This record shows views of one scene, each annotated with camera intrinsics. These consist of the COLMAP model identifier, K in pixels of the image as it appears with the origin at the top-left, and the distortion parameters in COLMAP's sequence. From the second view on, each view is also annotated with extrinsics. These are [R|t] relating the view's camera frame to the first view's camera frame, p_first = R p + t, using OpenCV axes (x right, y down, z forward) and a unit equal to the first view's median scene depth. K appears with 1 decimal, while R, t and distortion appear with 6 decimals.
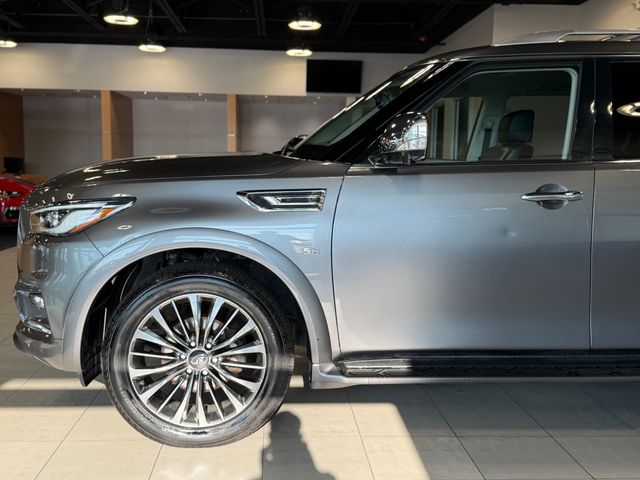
lens RADIAL K [[719.8, 0, 332.7], [0, 719.8, 225.9], [0, 0, 1]] dist [0.075013, 0.000000]
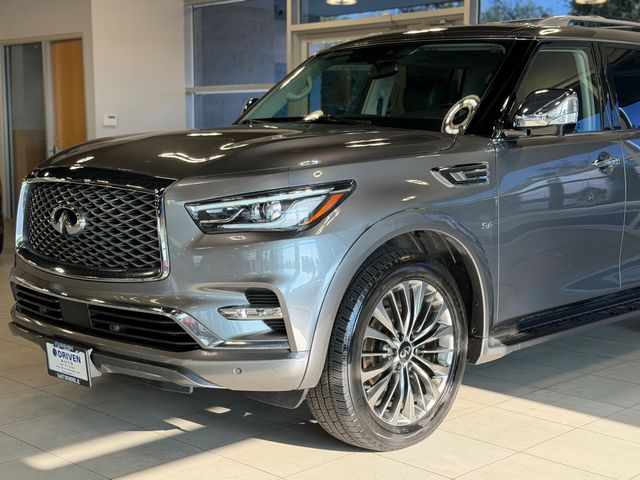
lens RADIAL K [[957.2, 0, 318.6], [0, 957.2, 238.0], [0, 0, 1]] dist [0.012395, 0.000000]
pose [[0.757170, -0.085777, 0.647561, -1.047460], [0.067789, 0.996306, 0.052710, -0.032685], [-0.649691, 0.003987, 0.760188, 0.142153]]
